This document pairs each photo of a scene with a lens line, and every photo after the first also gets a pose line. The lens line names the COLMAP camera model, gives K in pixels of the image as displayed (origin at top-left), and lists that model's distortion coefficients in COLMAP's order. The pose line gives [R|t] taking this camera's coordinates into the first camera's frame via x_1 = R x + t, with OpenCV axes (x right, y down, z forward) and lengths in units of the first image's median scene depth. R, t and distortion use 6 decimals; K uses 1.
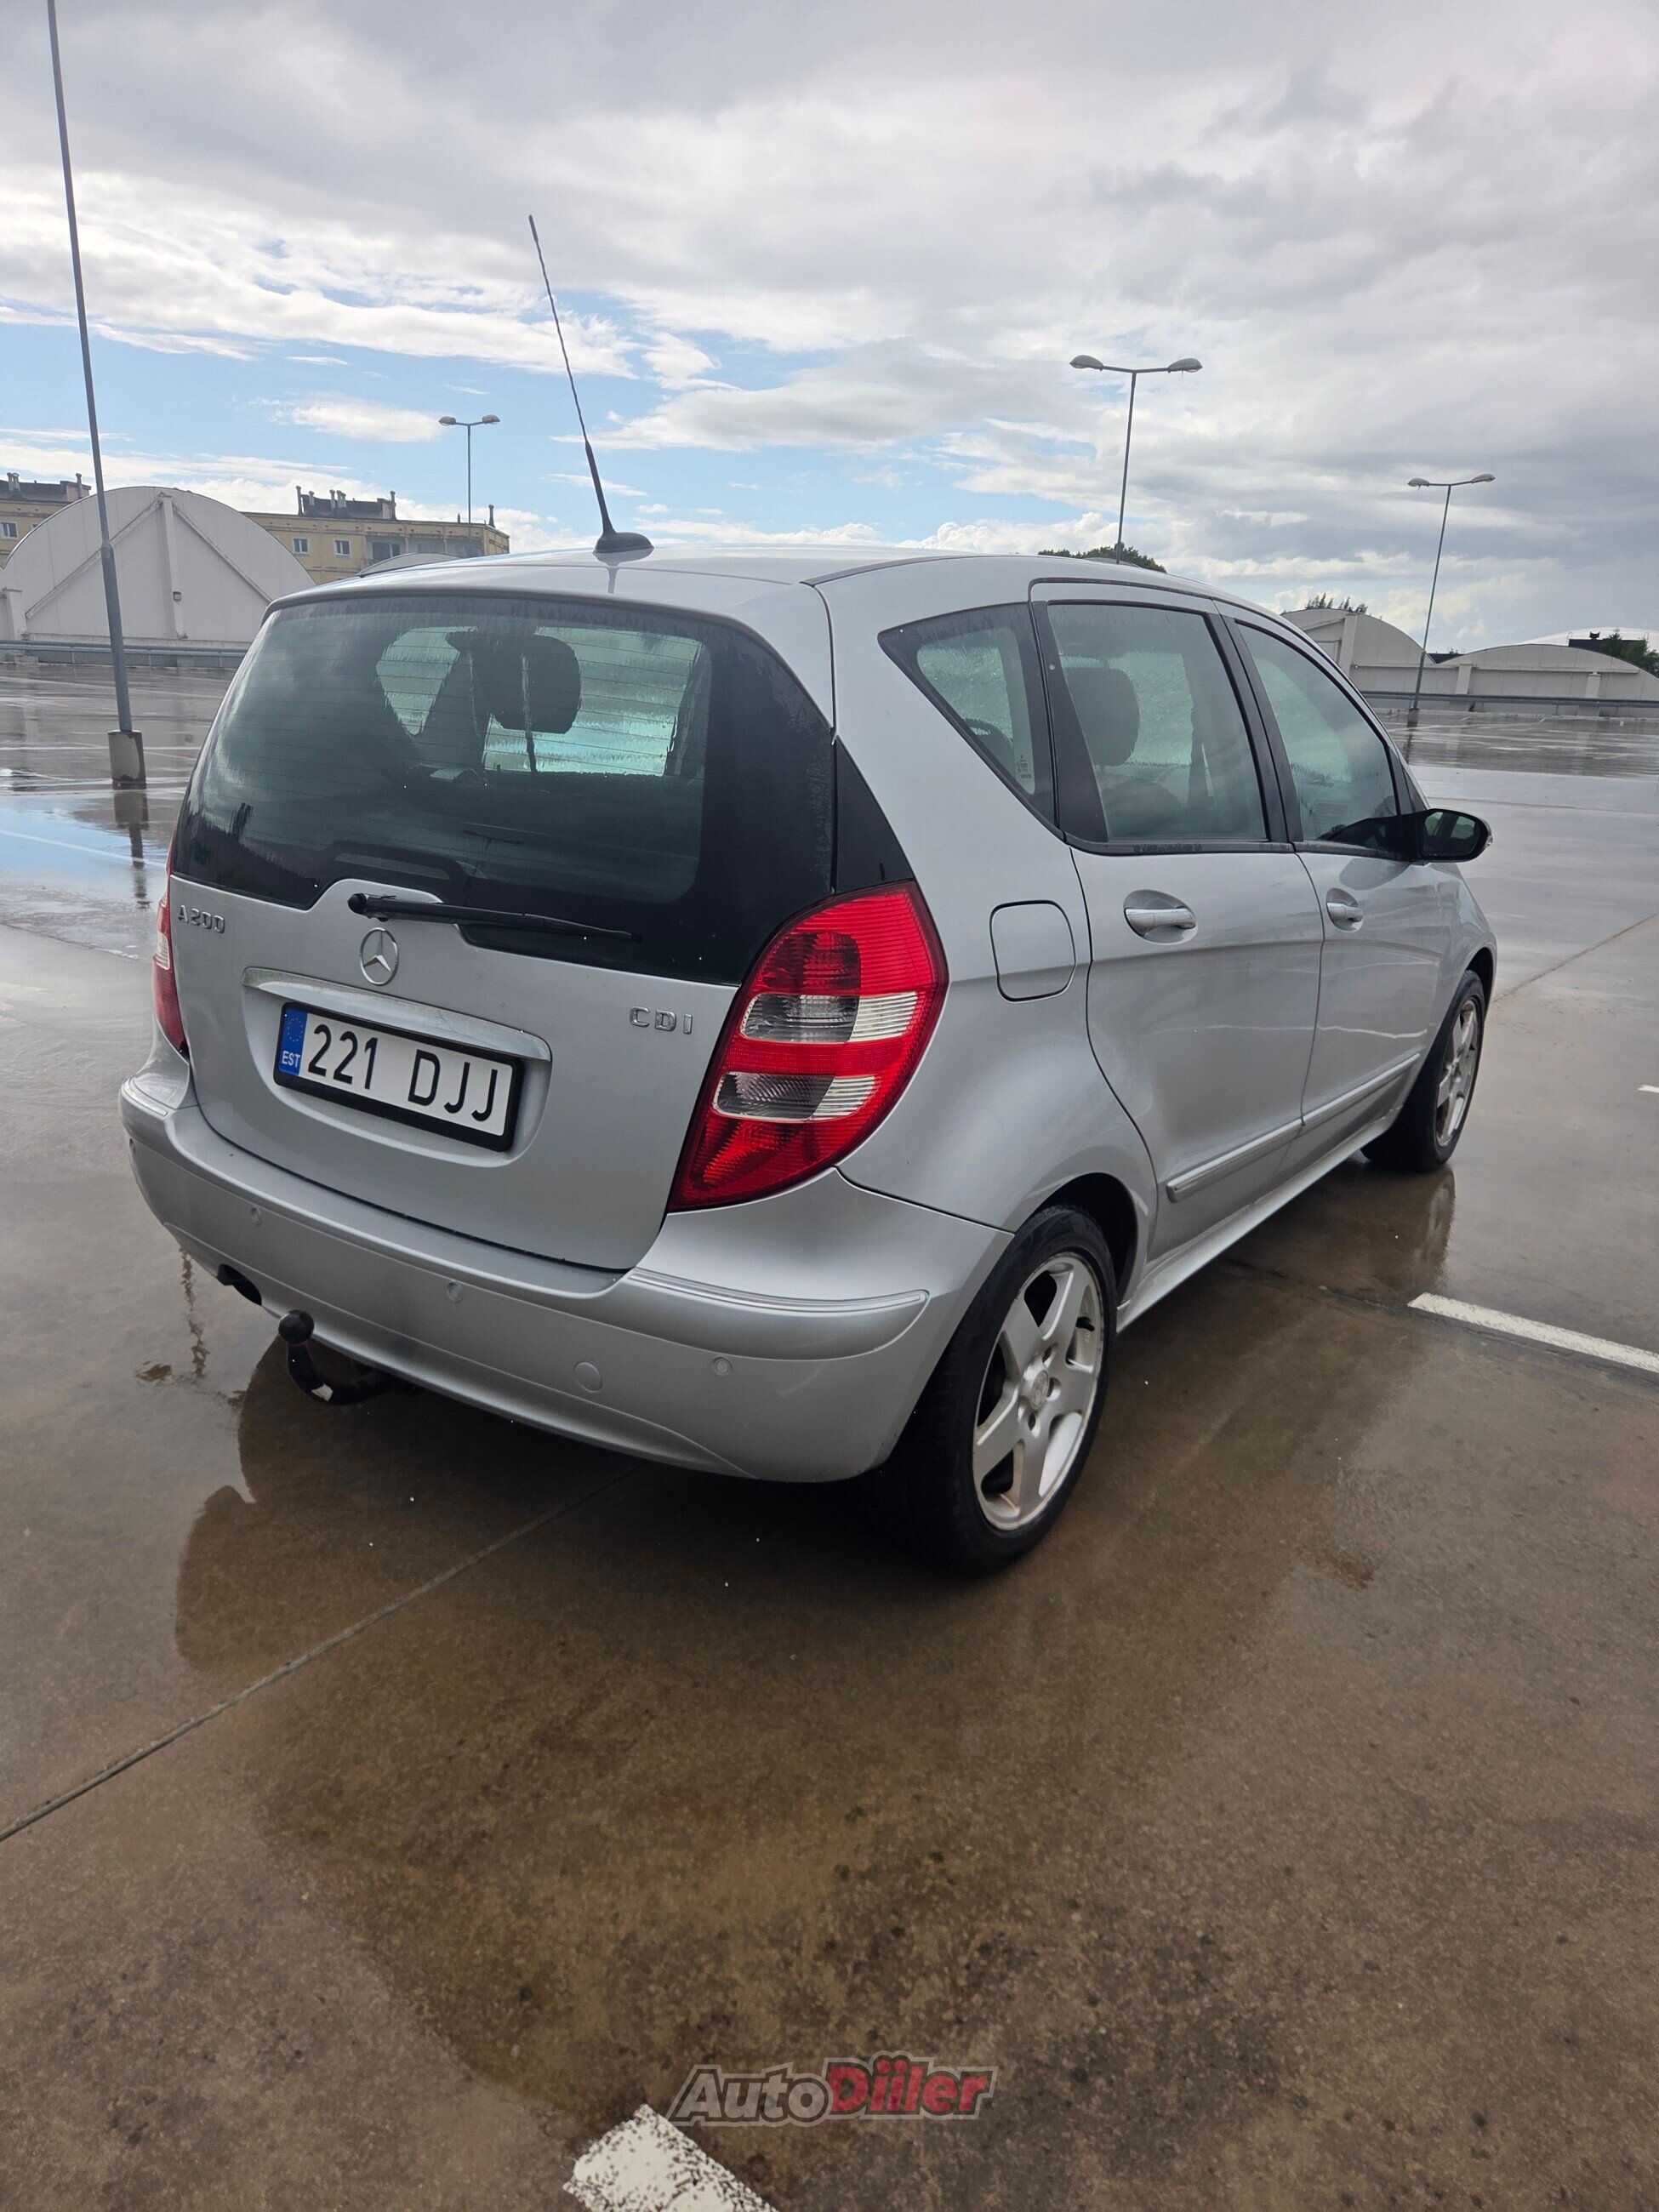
lens RADIAL K [[1475.9, 0, 838.8], [0, 1475.9, 1113.5], [0, 0, 1]] dist [0.016719, -0.002844]
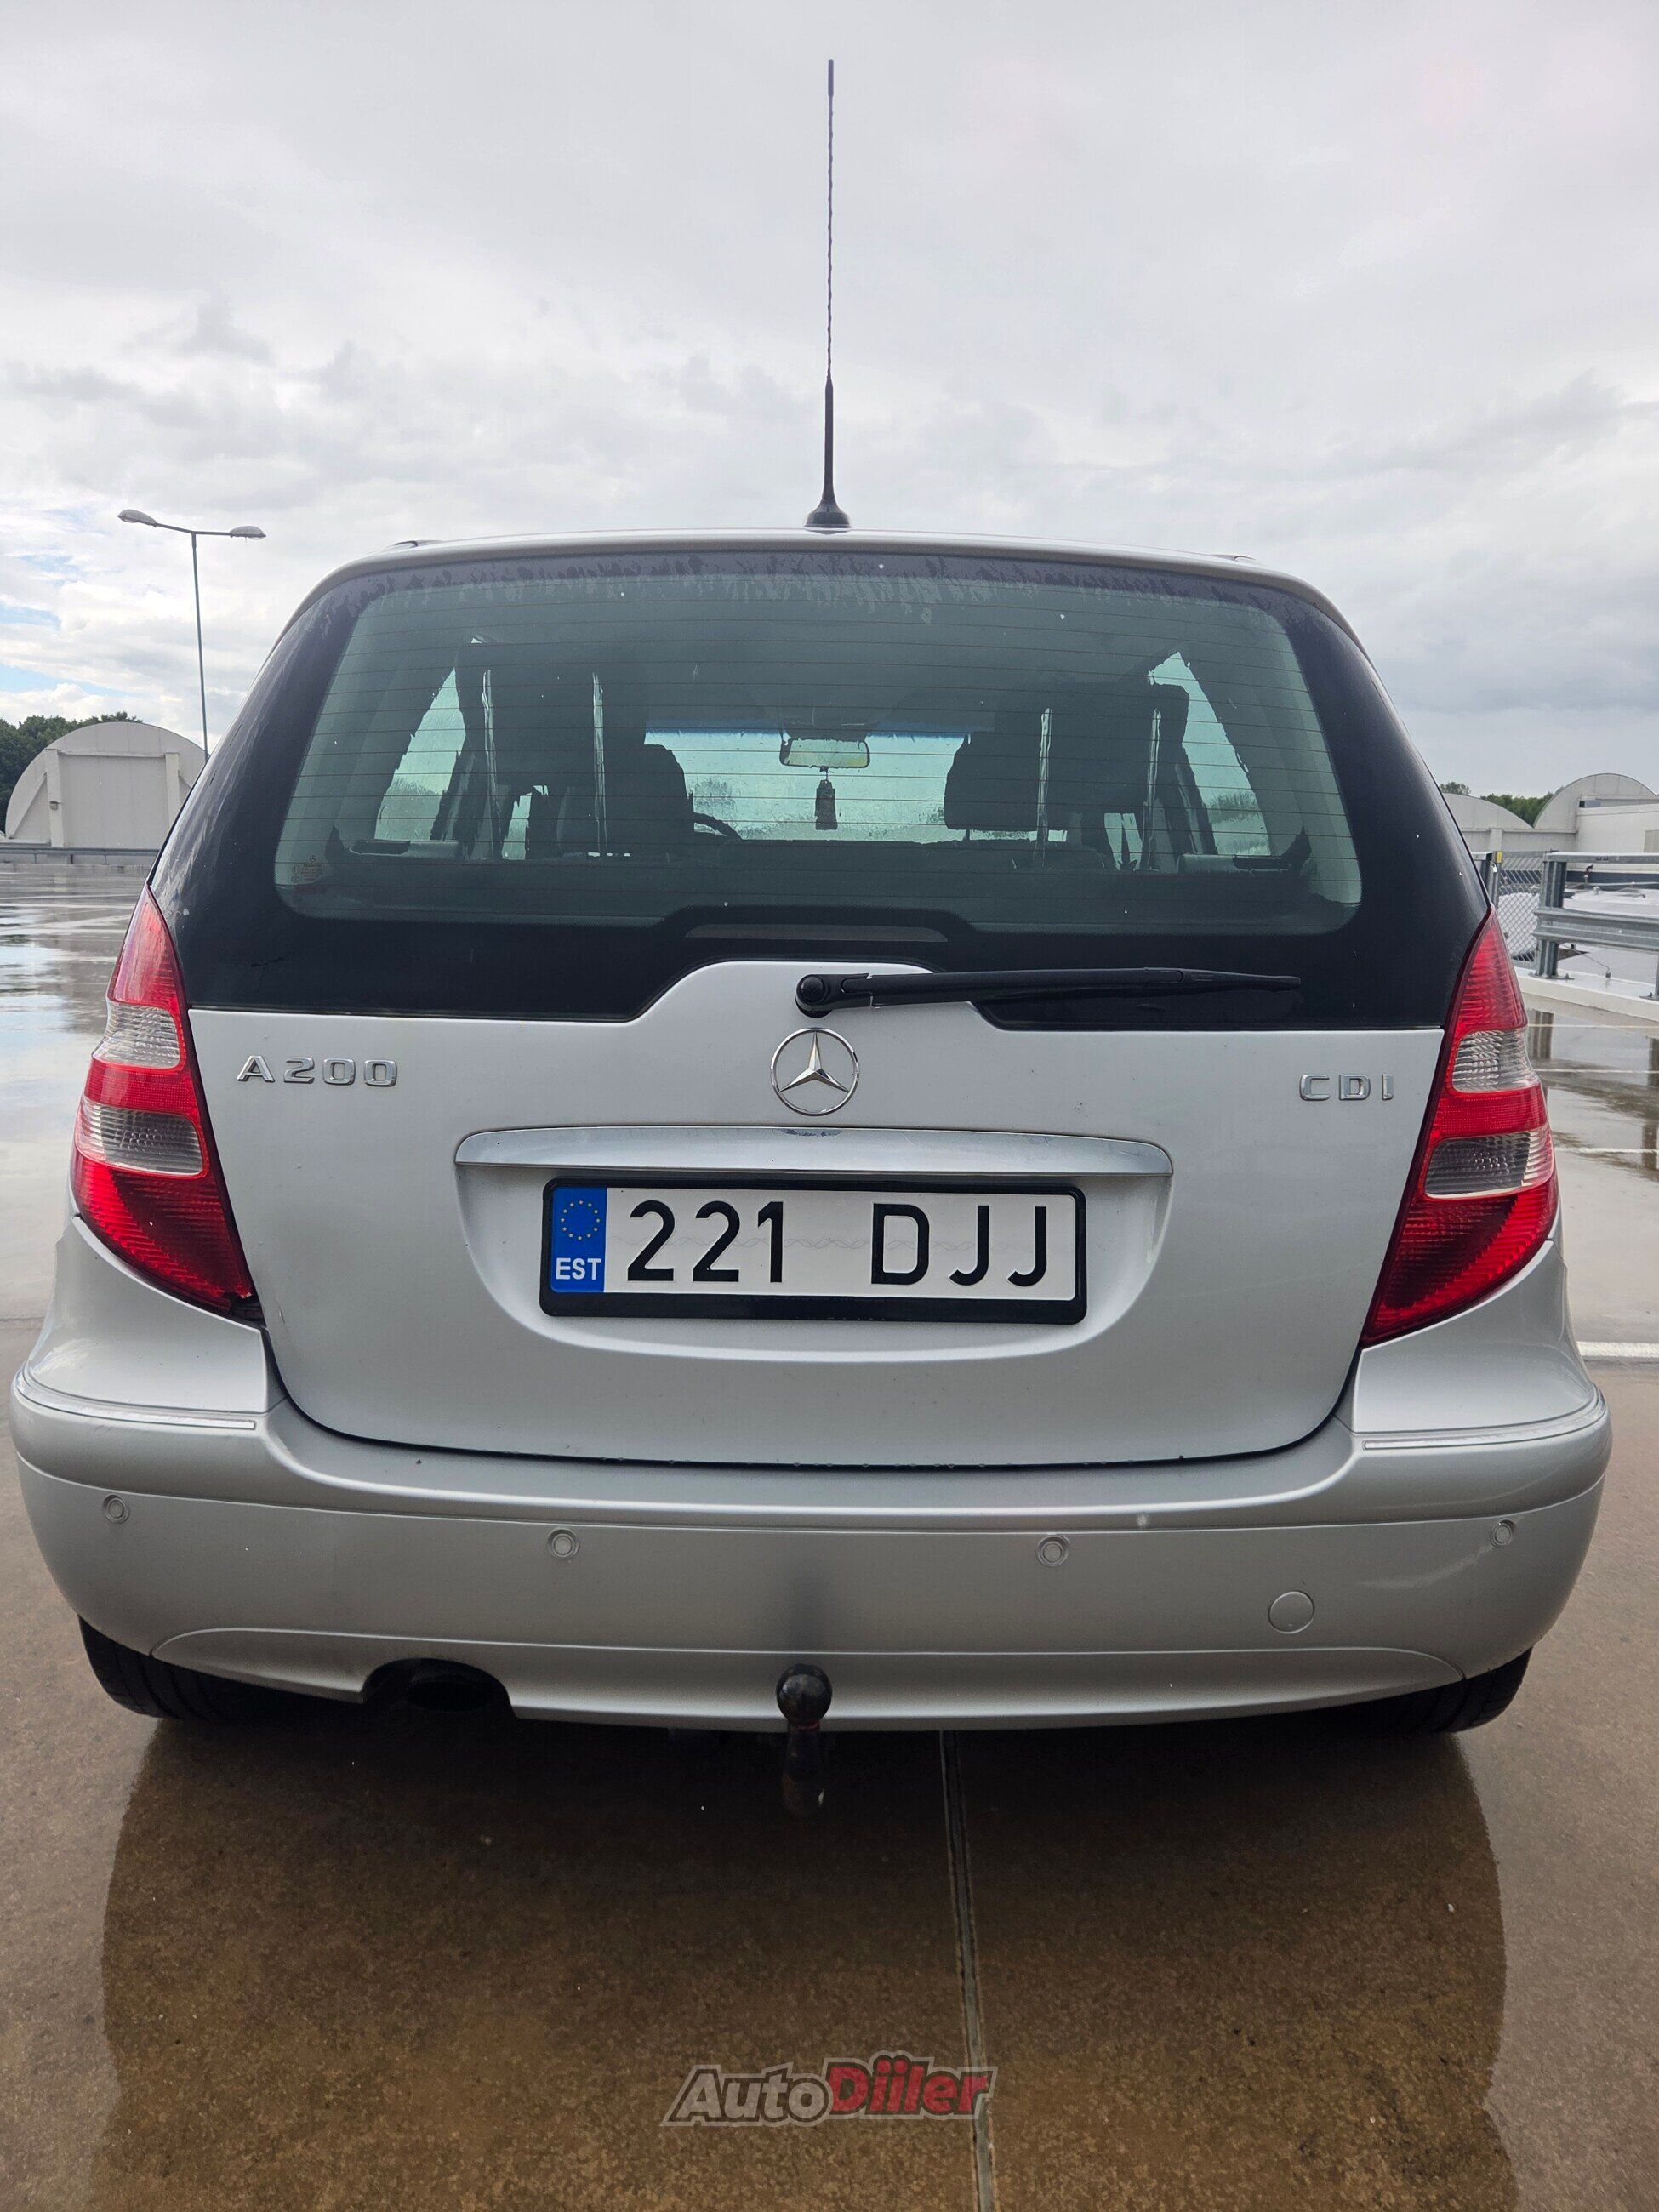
lens RADIAL K [[1475.9, 0, 824.8], [0, 1475.9, 1094.4], [0, 0, 1]] dist [0.016719, -0.002844]
pose [[0.817583, -0.116844, 0.563831, -0.669916], [0.184116, 0.980837, -0.063716, -0.053531], [-0.545582, 0.155903, 0.823429, 0.468911]]
